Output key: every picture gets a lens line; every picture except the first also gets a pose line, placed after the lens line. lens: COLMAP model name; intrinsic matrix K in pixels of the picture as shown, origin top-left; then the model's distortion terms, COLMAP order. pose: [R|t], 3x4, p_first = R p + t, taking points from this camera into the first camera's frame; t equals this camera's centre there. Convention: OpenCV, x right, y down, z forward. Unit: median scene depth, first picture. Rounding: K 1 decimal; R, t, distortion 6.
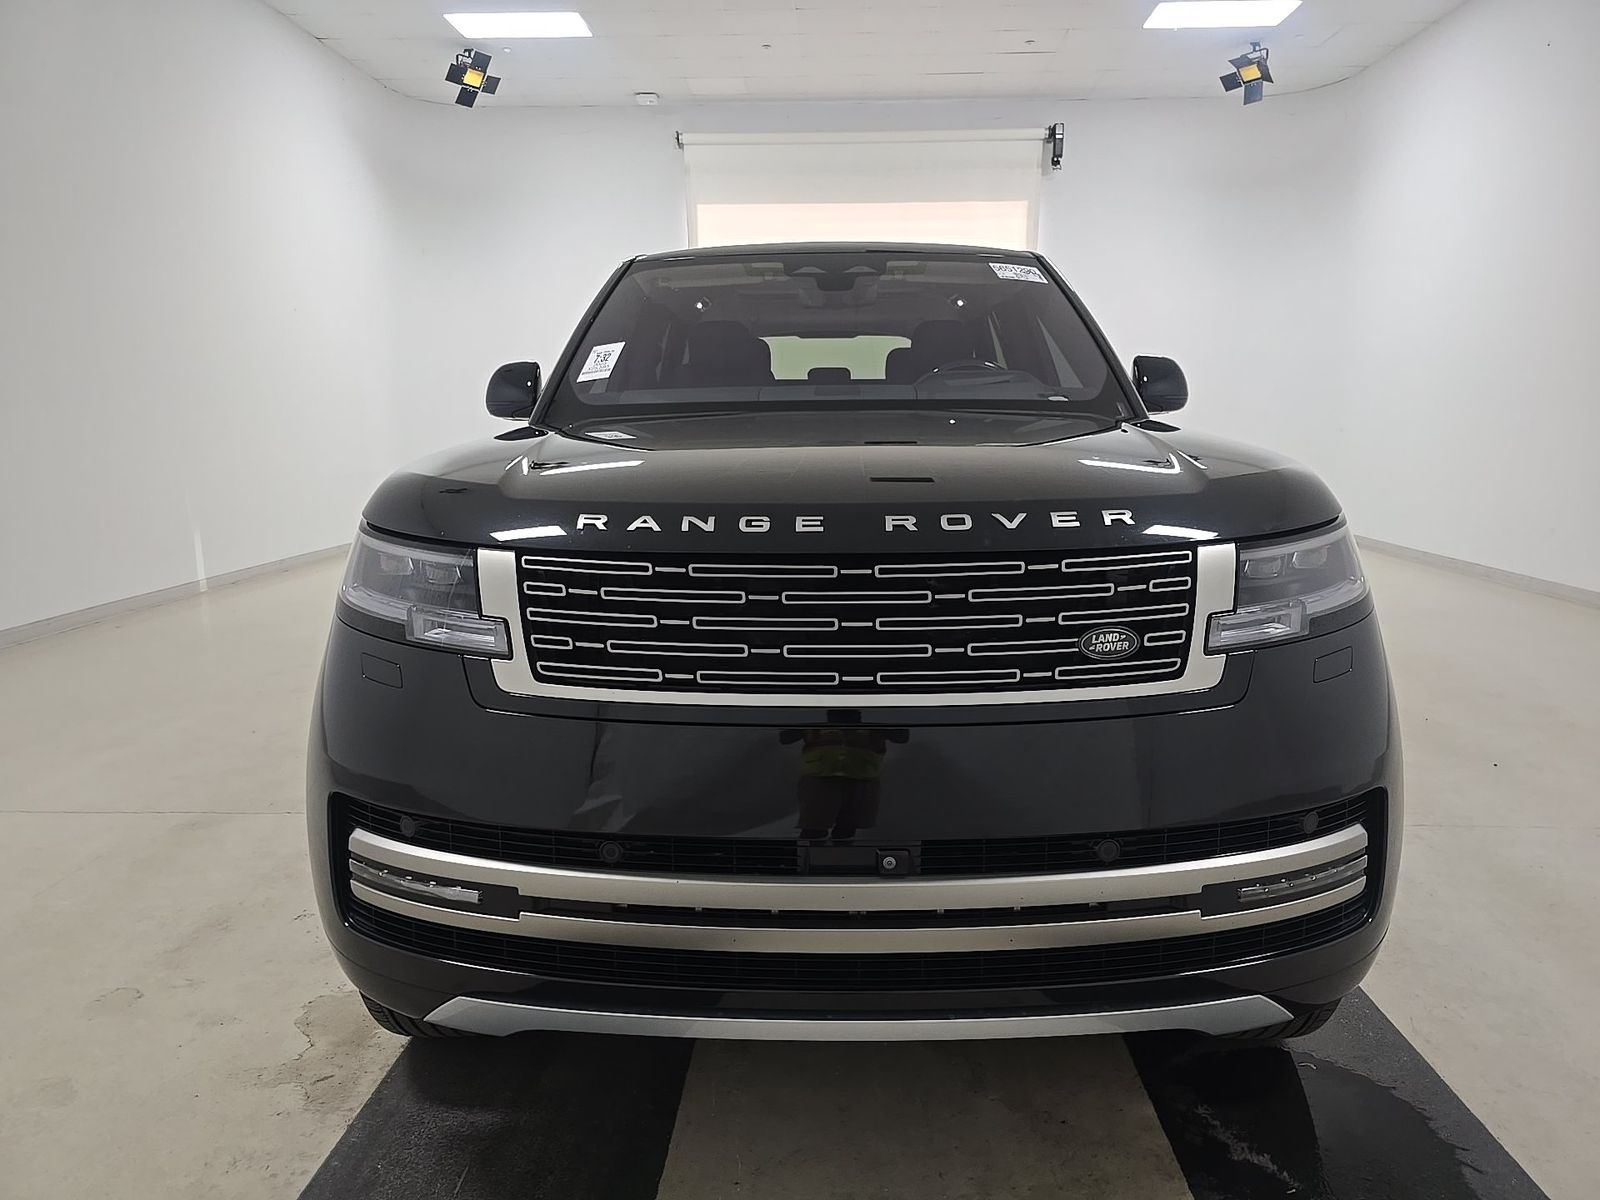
lens RADIAL K [[1072.8, 0, 809.1], [0, 1072.8, 605.3], [0, 0, 1]] dist [0.063002, -0.060552]
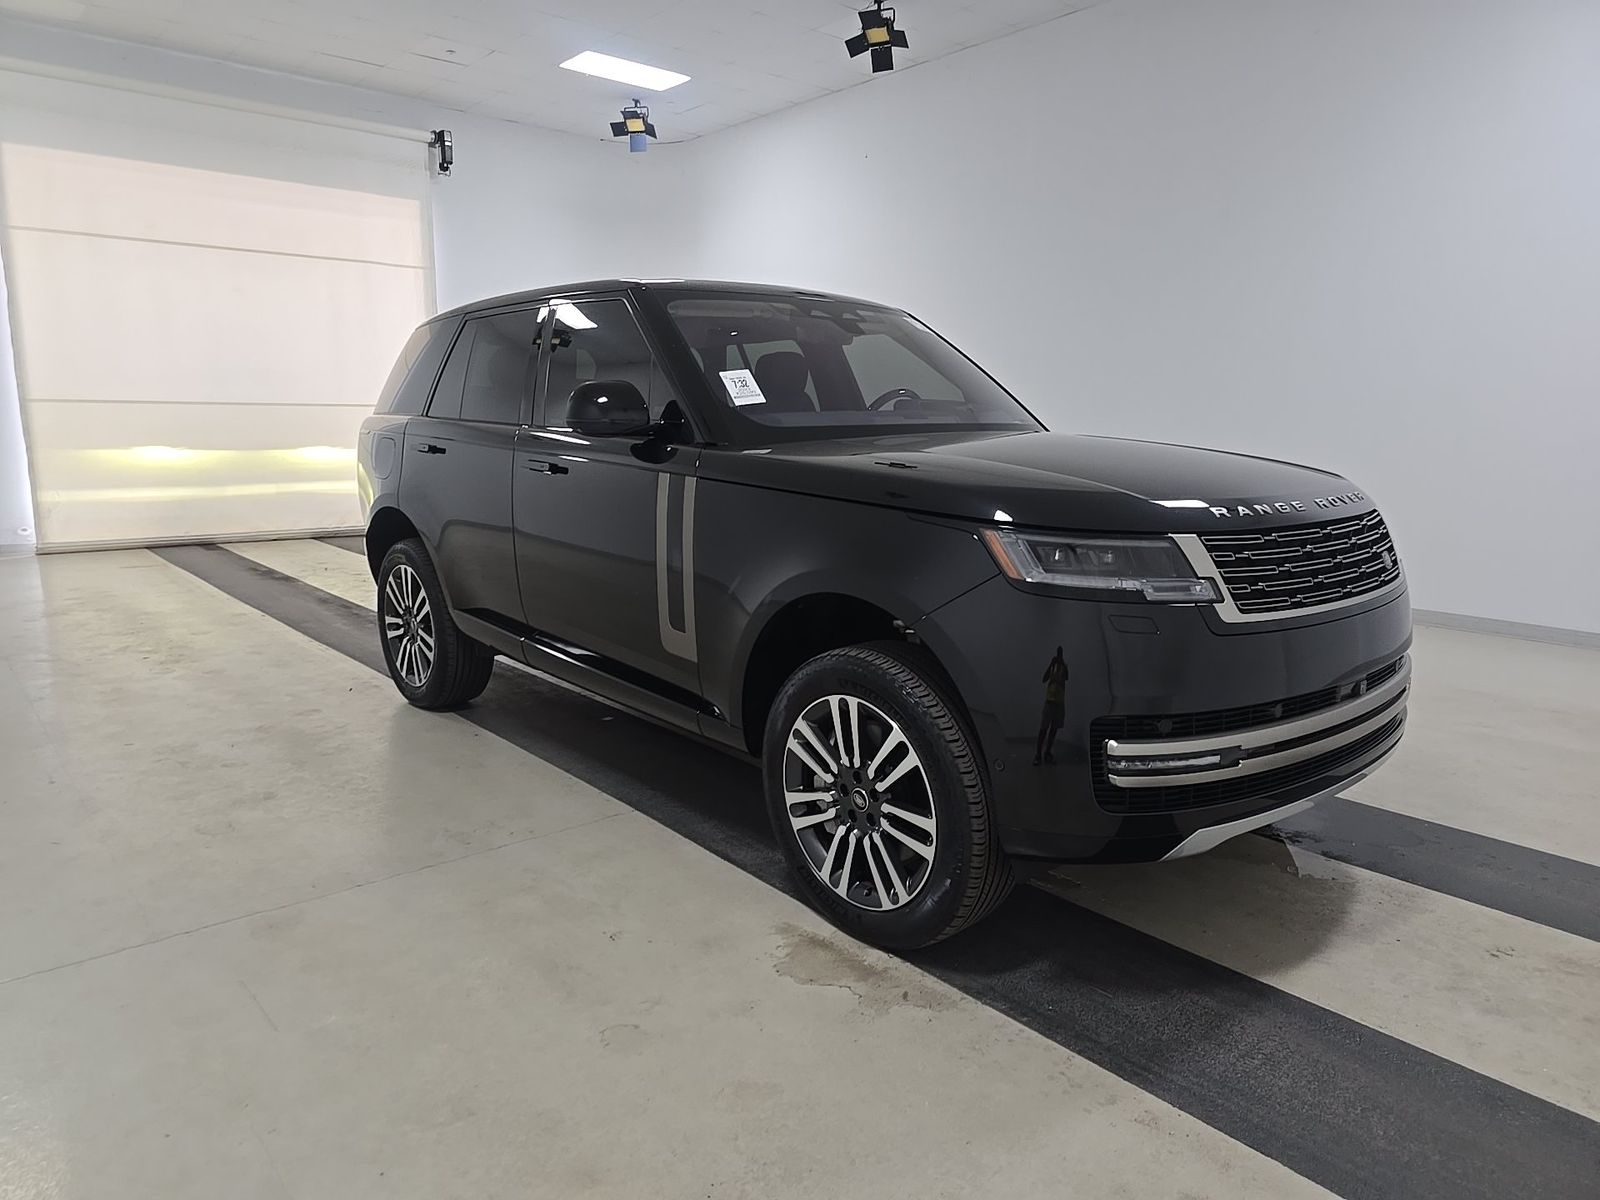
lens RADIAL K [[1065.9, 0, 800.0], [0, 1065.9, 600.0], [0, 0, 1]] dist [0.067272, -0.040280]
pose [[0.743759, -0.106859, 0.659852, -0.879676], [0.106204, 0.993491, 0.041181, -0.041175], [-0.659957, 0.039450, 0.750266, 0.118534]]
